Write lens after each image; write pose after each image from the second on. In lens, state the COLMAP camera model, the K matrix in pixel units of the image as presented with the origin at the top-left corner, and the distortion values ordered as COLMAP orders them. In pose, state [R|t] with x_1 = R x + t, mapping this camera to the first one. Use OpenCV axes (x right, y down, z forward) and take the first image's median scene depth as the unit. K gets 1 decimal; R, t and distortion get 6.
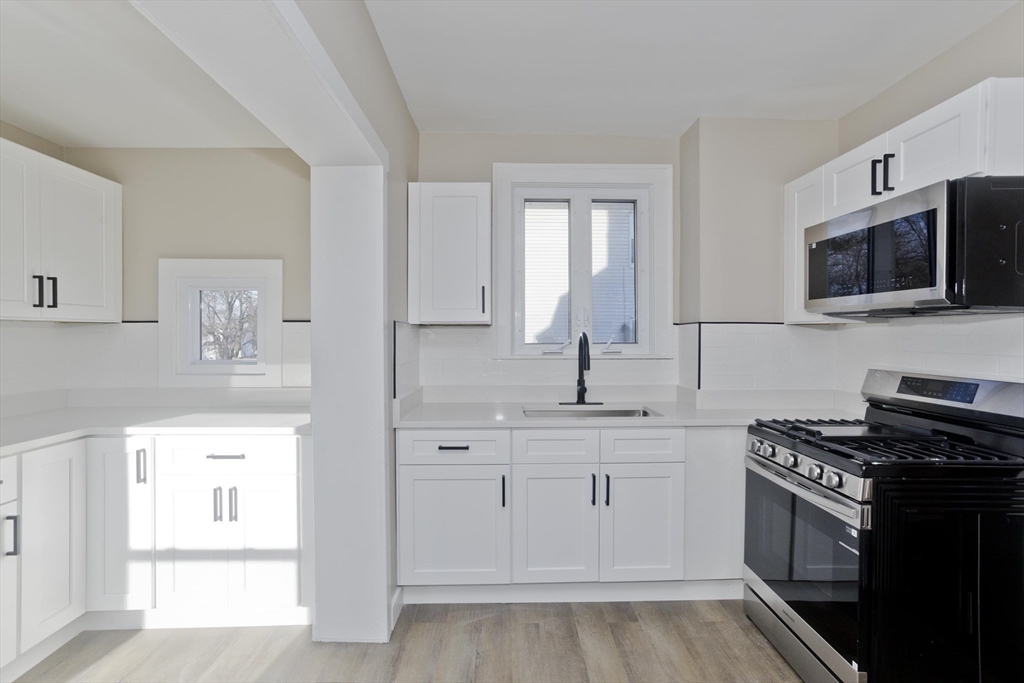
lens RADIAL K [[485.1, 0, 533.2], [0, 485.1, 342.2], [0, 0, 1]] dist [-0.046391, 0.026010]
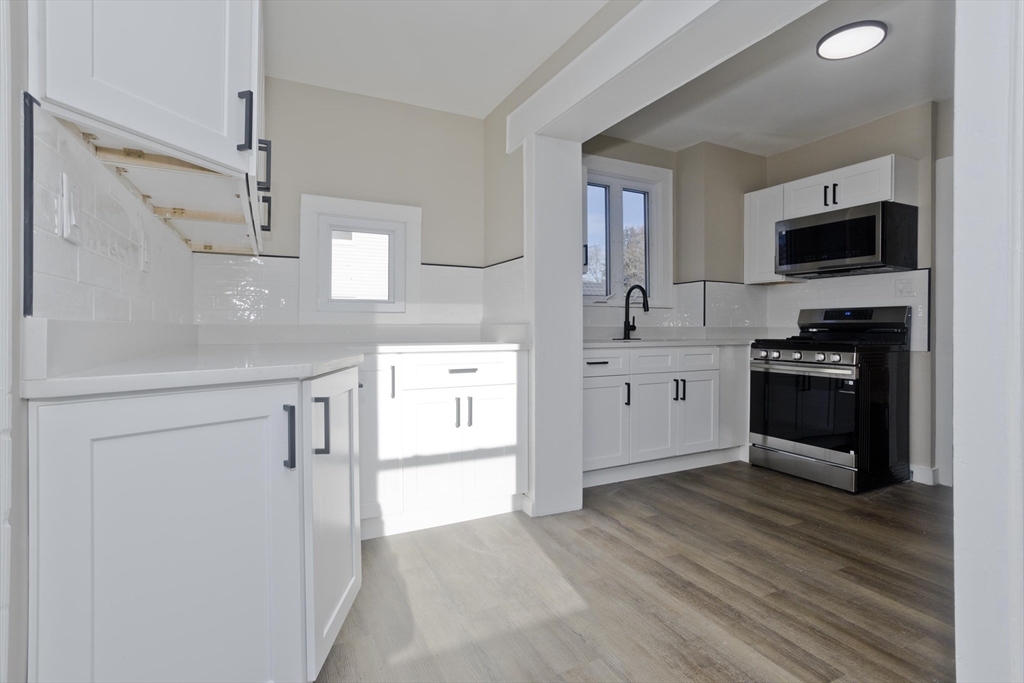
lens RADIAL K [[493.0, 0, 515.7], [0, 493.0, 332.0], [0, 0, 1]] dist [-0.048095, 0.026884]
pose [[0.905148, -0.004387, 0.425074, -1.026089], [0.007872, 0.999948, -0.006444, 0.153800], [-0.425024, 0.009179, 0.905136, -0.134145]]
